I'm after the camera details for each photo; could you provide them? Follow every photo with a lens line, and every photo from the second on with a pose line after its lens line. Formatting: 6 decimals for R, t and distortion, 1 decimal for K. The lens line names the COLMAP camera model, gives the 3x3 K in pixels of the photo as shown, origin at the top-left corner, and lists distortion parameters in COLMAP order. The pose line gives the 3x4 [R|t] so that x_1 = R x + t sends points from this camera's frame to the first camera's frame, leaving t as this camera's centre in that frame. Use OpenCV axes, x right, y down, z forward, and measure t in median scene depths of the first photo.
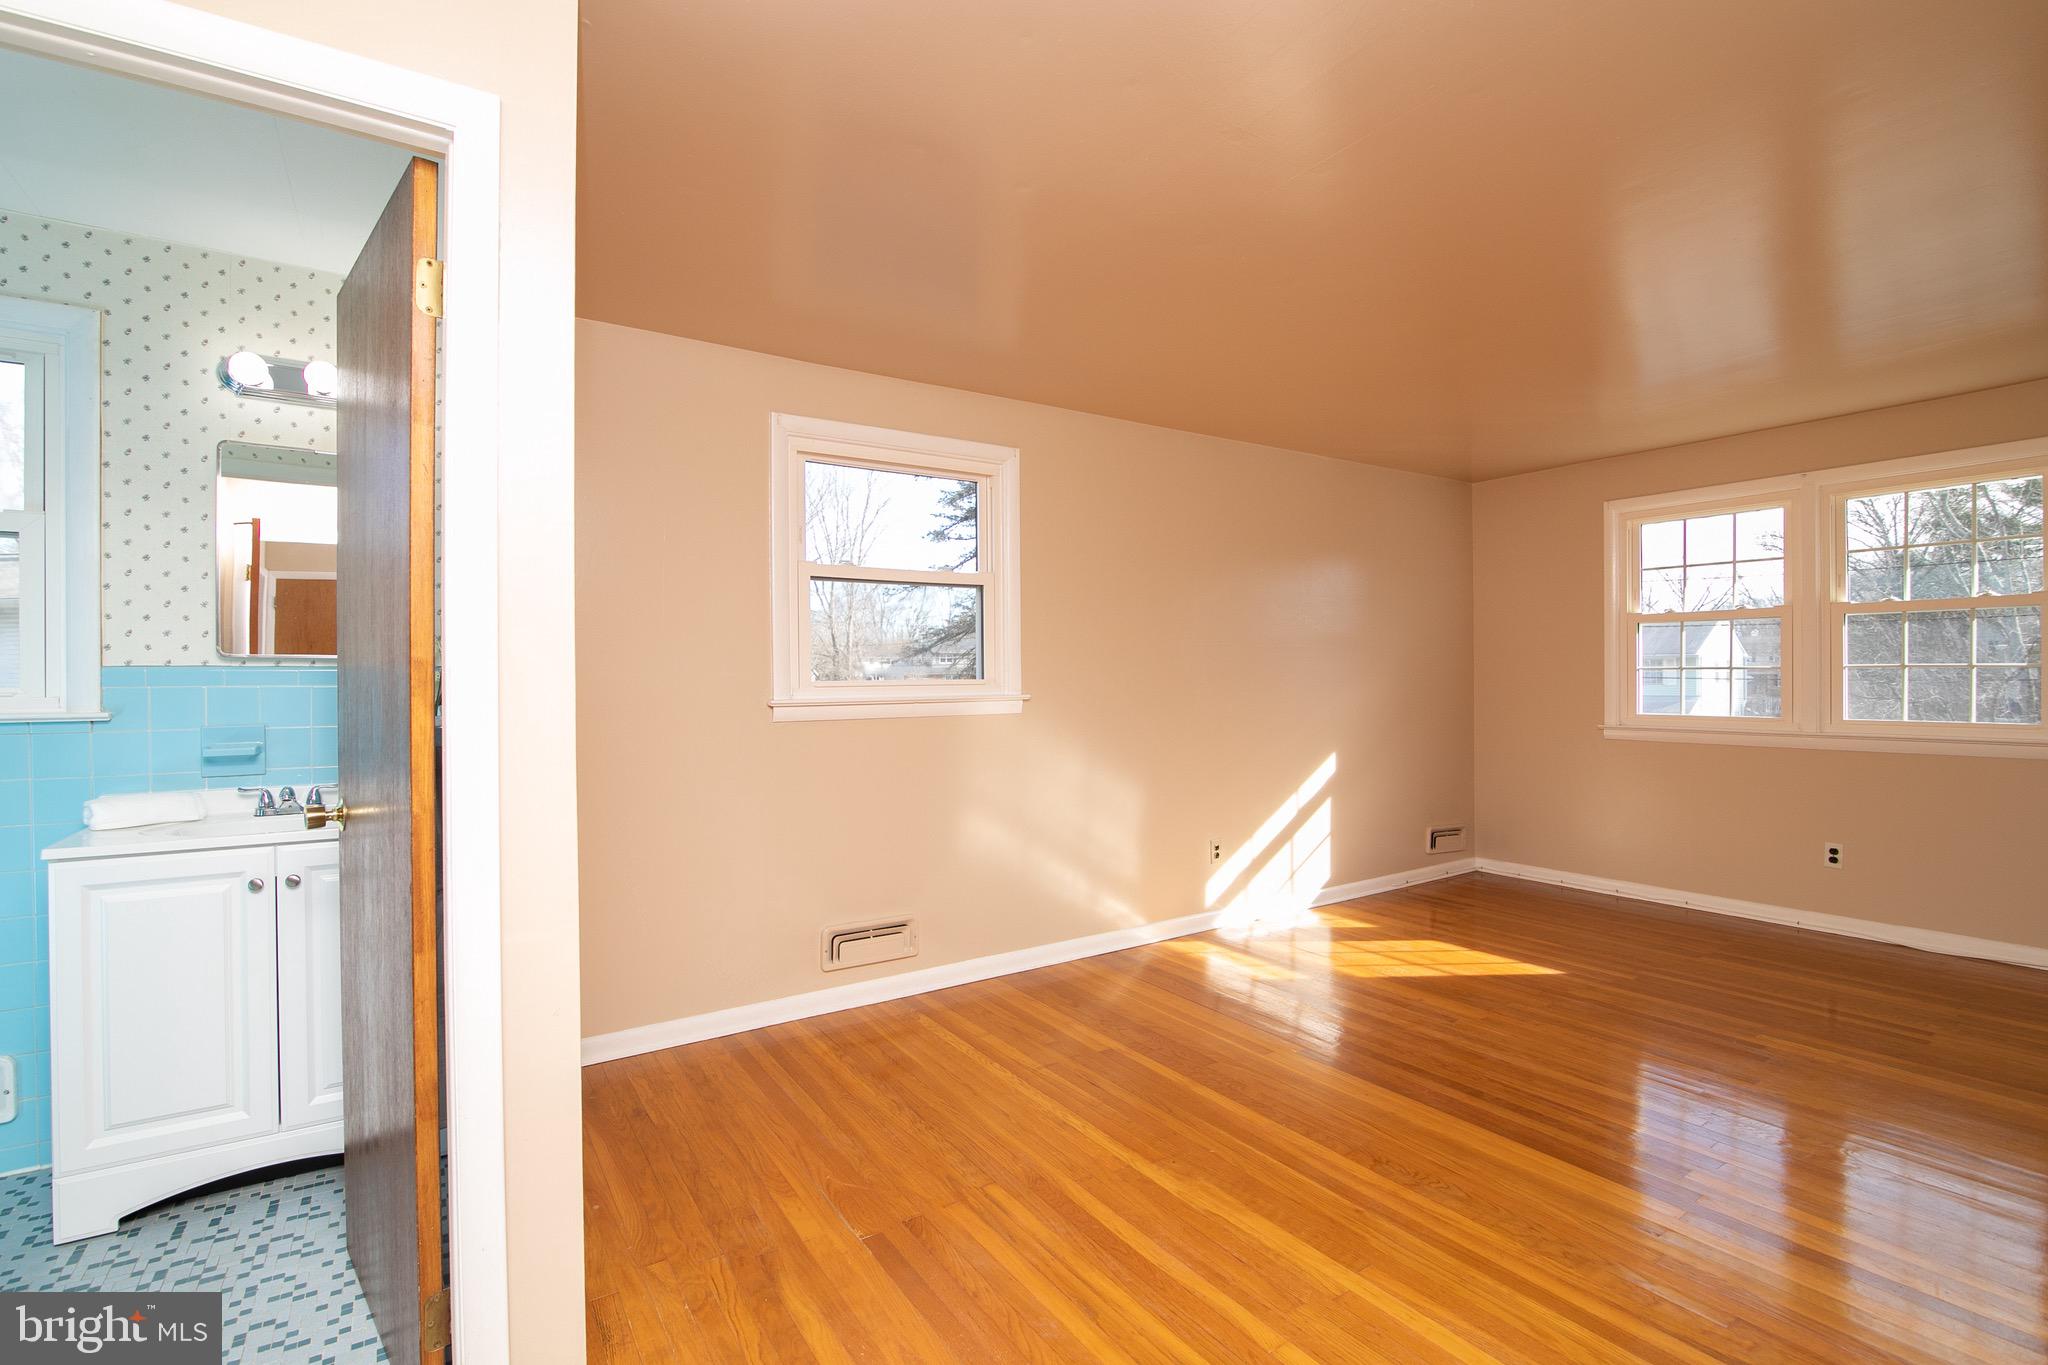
lens RADIAL K [[919.9, 0, 1024.0], [0, 919.9, 682.5], [0, 0, 1]] dist [-0.004532, -0.000268]
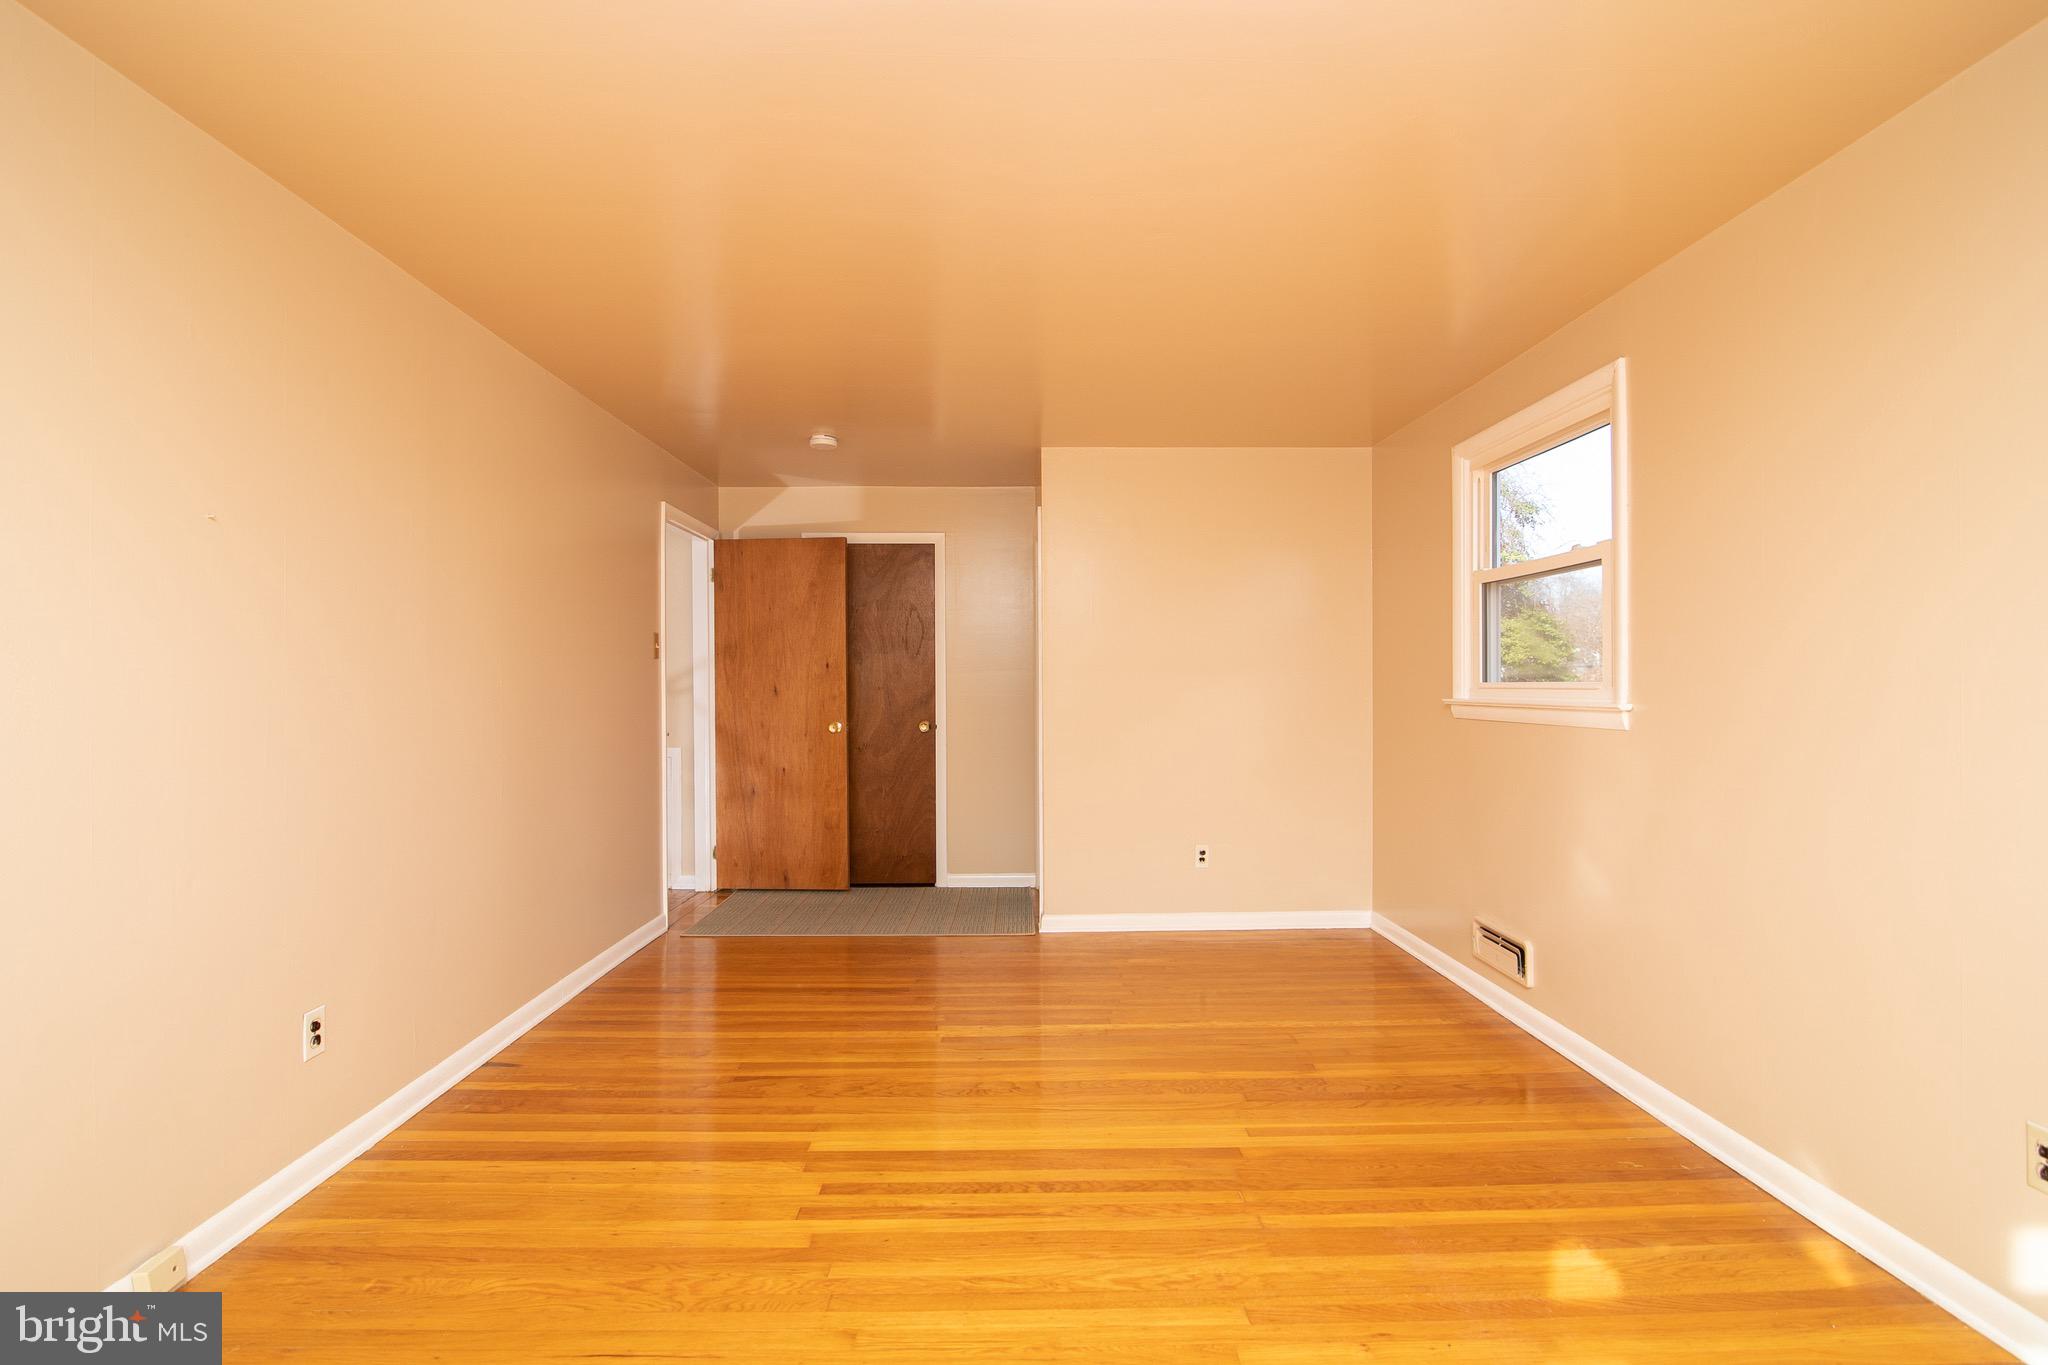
lens RADIAL K [[932.7, 0, 1045.7], [0, 932.7, 678.2], [0, 0, 1]] dist [-0.010114, -0.000861]
pose [[-0.515841, 0.006800, -0.856657, 0.865967], [0.007383, 0.999967, 0.003492, -0.012732], [0.856653, -0.004523, -0.515874, 1.023397]]
